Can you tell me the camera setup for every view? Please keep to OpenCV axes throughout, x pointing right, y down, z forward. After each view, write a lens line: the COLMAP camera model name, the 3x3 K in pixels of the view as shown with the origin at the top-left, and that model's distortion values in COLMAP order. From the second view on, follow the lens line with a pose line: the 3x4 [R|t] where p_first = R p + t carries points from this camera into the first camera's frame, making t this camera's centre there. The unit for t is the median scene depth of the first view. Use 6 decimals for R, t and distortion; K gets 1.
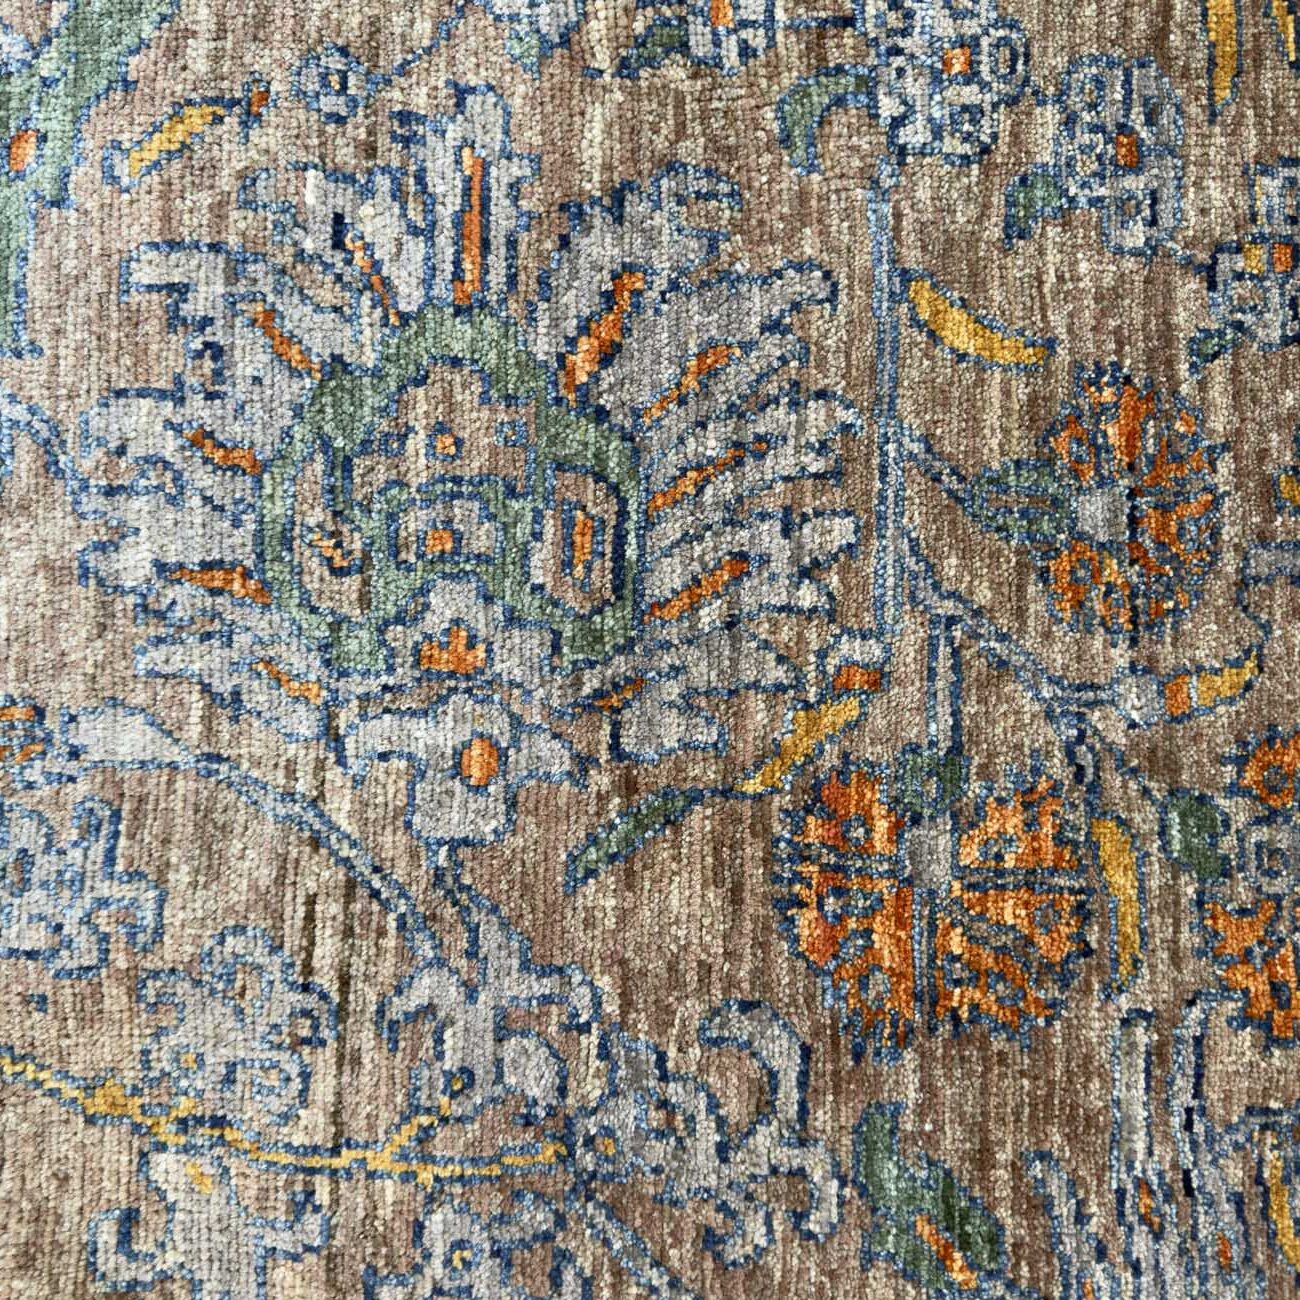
lens RADIAL K [[1248.1, 0, 650.0], [0, 1248.1, 650.0], [0, 0, 1]] dist [0.107021, -0.239110]
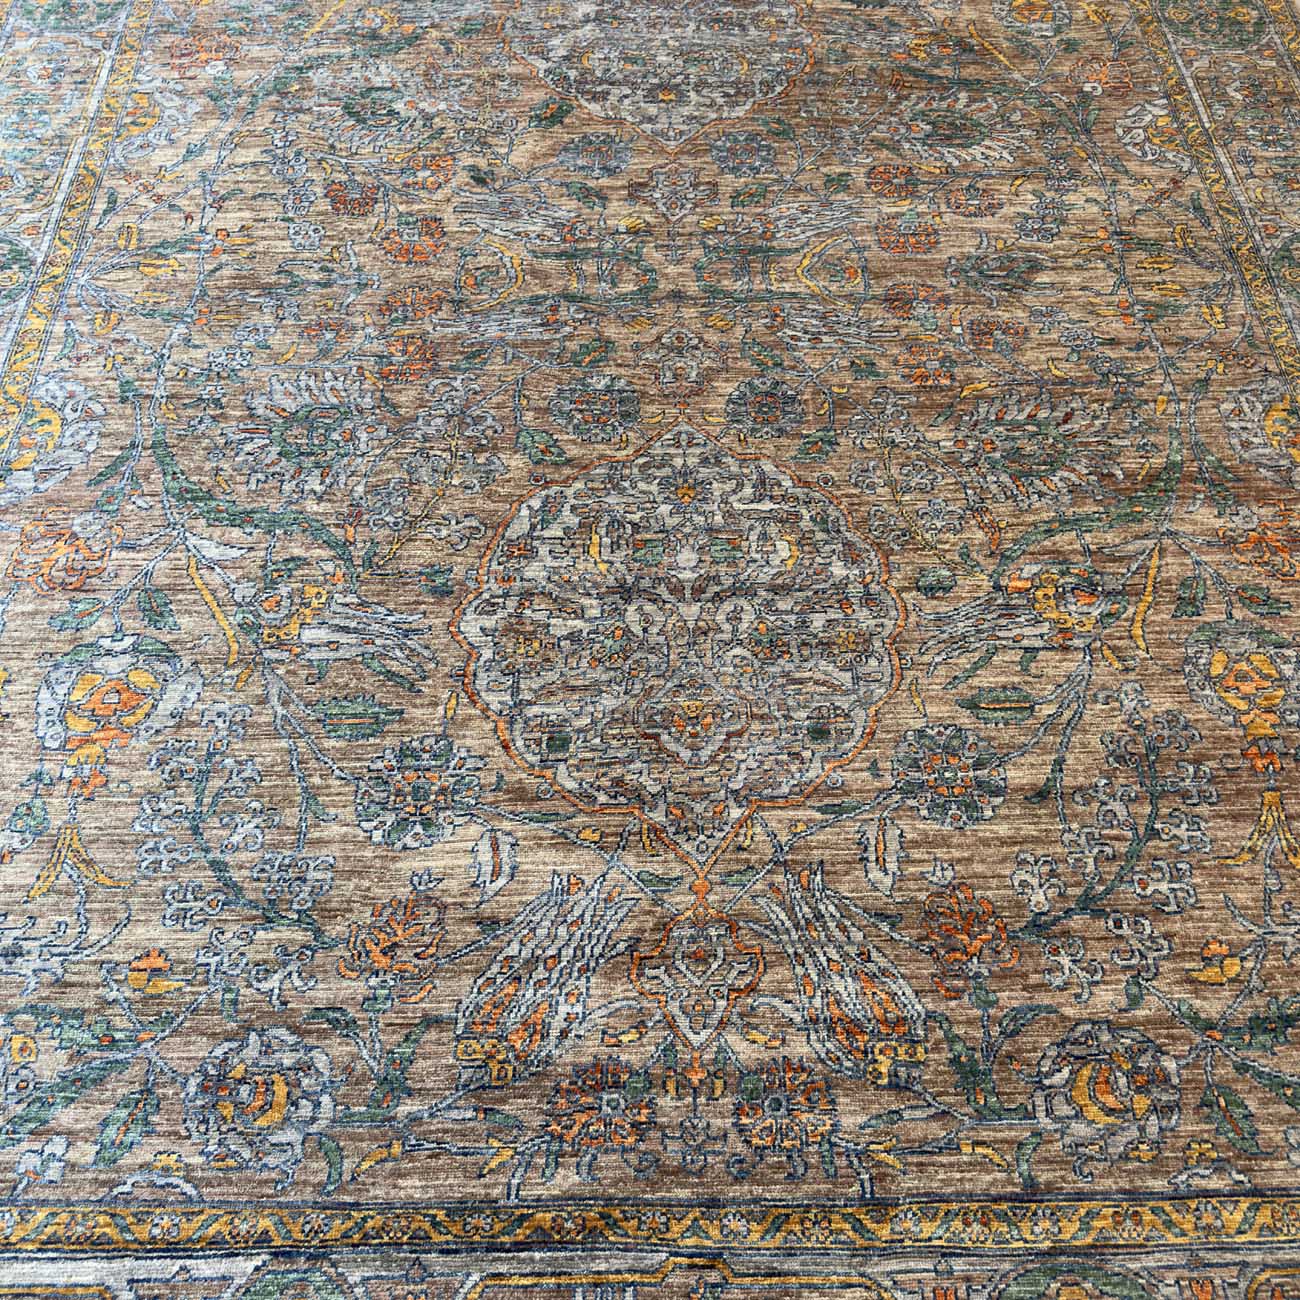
lens RADIAL K [[1248.1, 0, 650.0], [0, 1248.1, 650.0], [0, 0, 1]] dist [0.107021, -0.239110]
pose [[-0.030310, -0.848486, 0.528349, -3.314495], [0.998968, -0.007819, 0.044752, 0.907044], [-0.033840, 0.529160, 0.847847, -2.543032]]
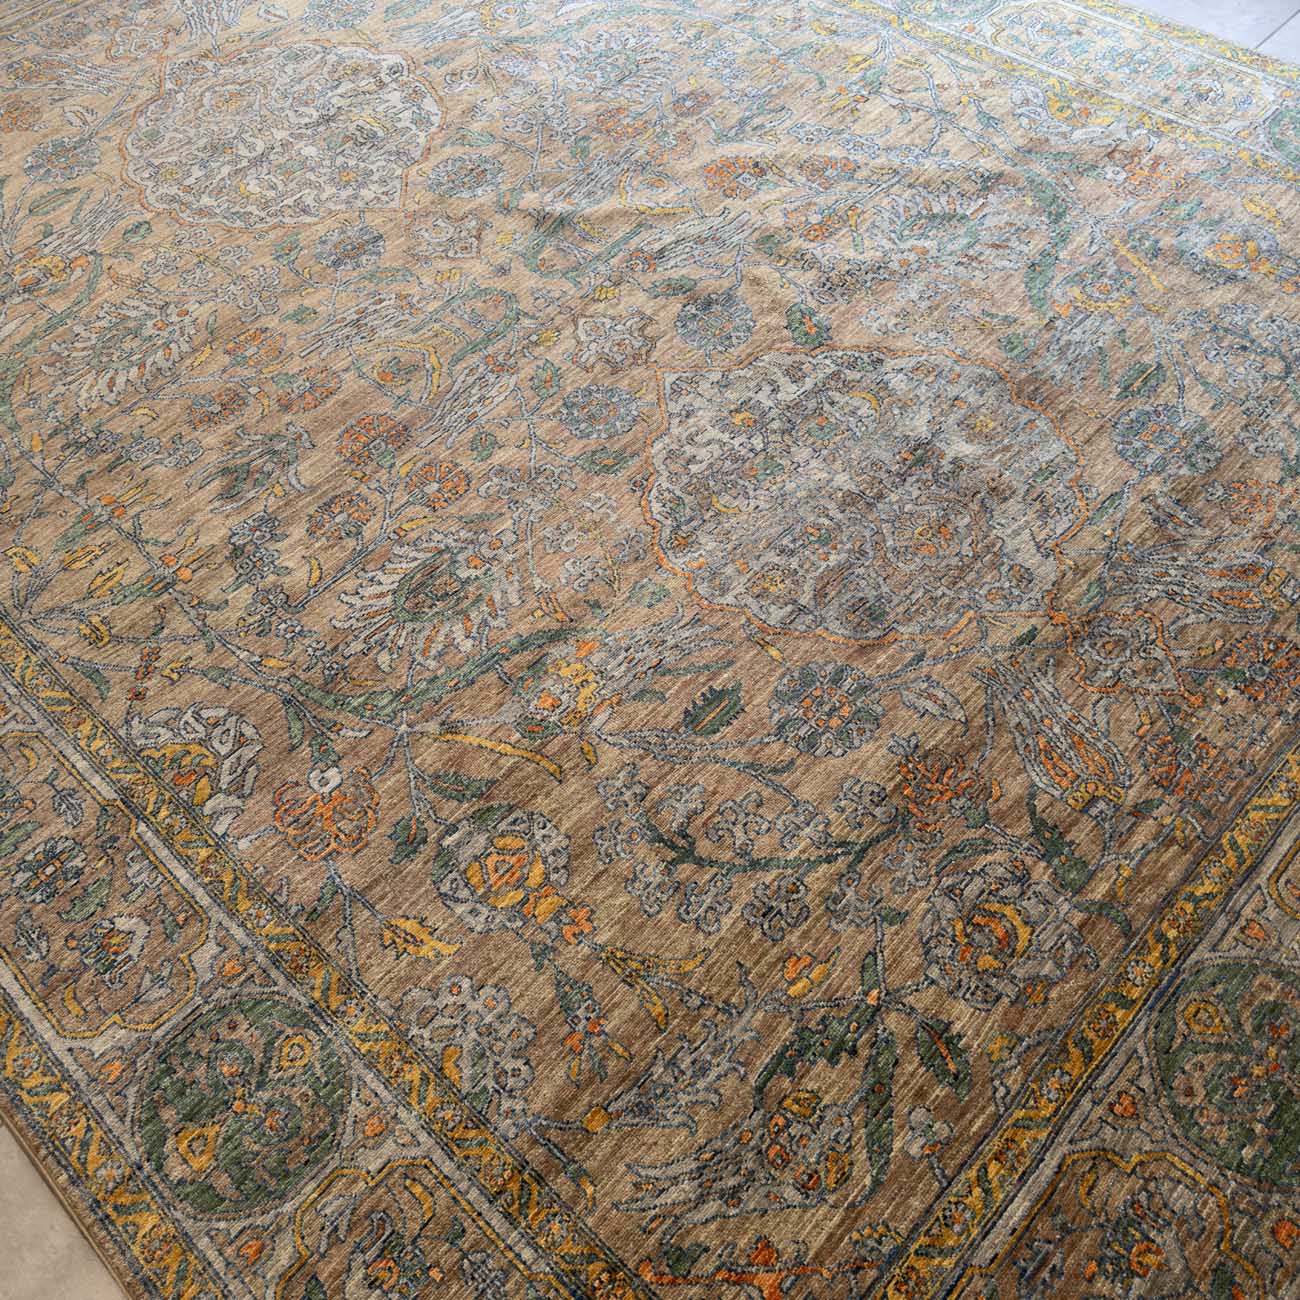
lens RADIAL K [[1248.1, 0, 650.0], [0, 1248.1, 650.0], [0, 0, 1]] dist [0.107021, -0.239110]
pose [[0.726465, 0.527382, -0.440587, 4.094006], [-0.682654, 0.627473, -0.374514, 3.745435], [0.078944, 0.572839, 0.815857, -2.276457]]
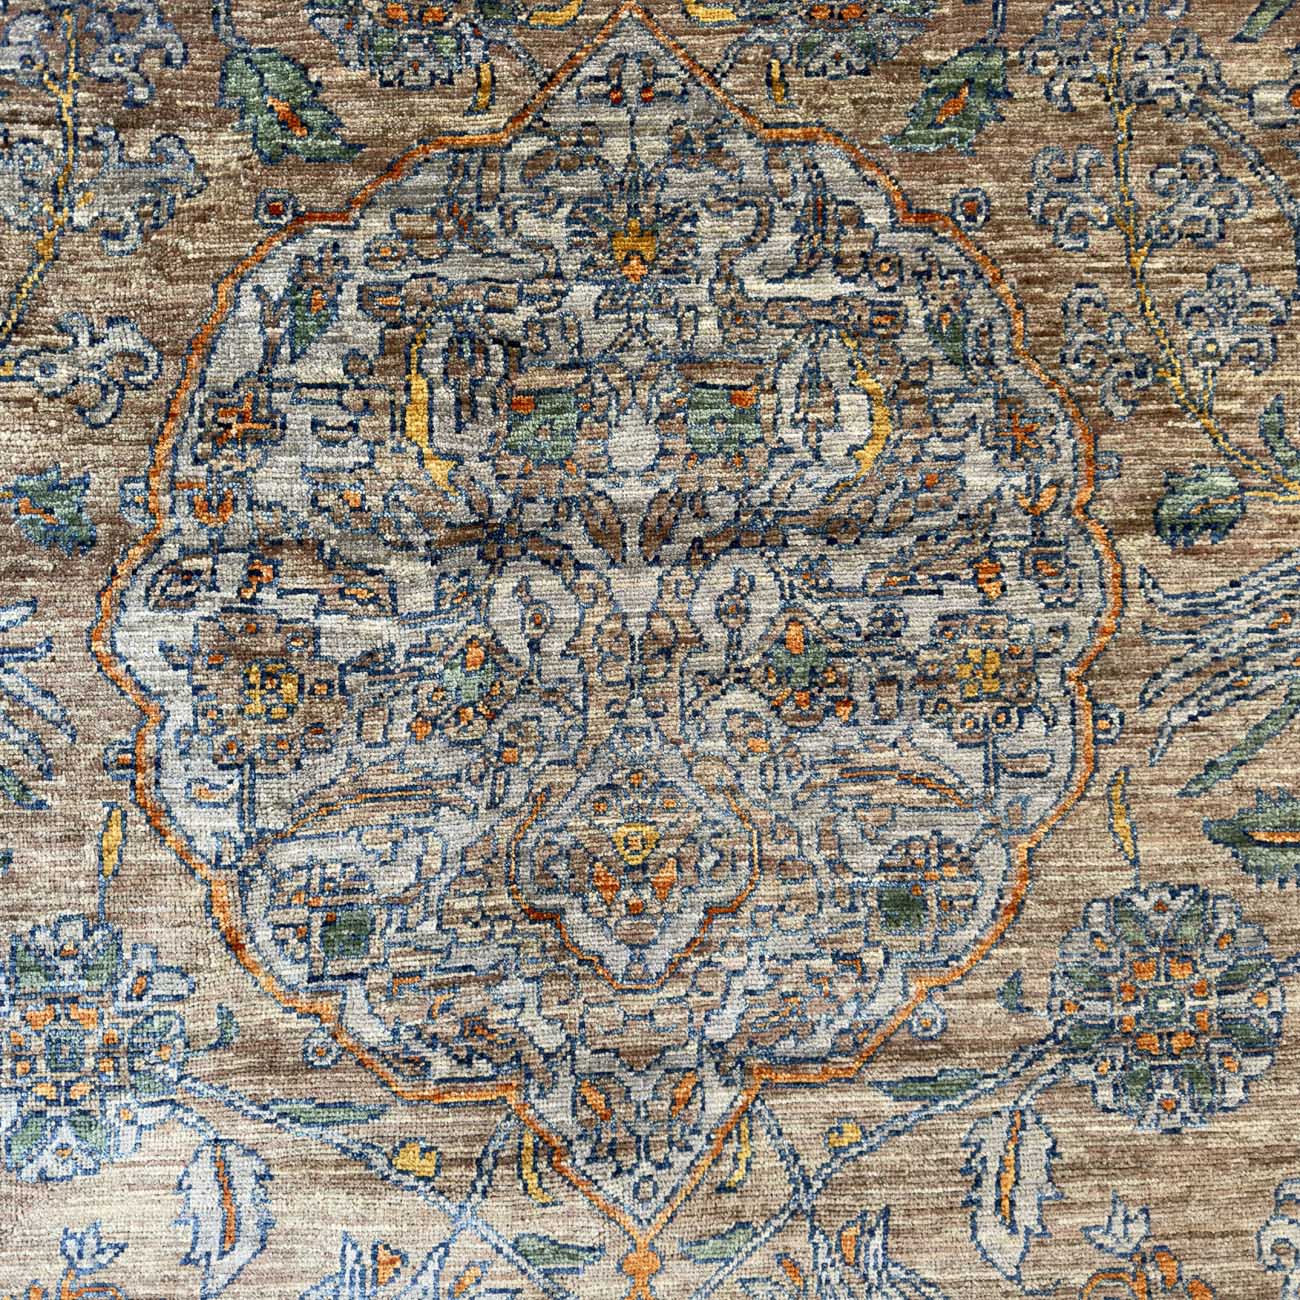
lens RADIAL K [[1248.1, 0, 650.0], [0, 1248.1, 650.0], [0, 0, 1]] dist [0.107021, -0.239110]
pose [[-0.024322, -0.999666, 0.008779, -1.074378], [0.999300, -0.024062, 0.028632, 1.198644], [-0.028411, 0.009469, 0.999551, -0.915988]]
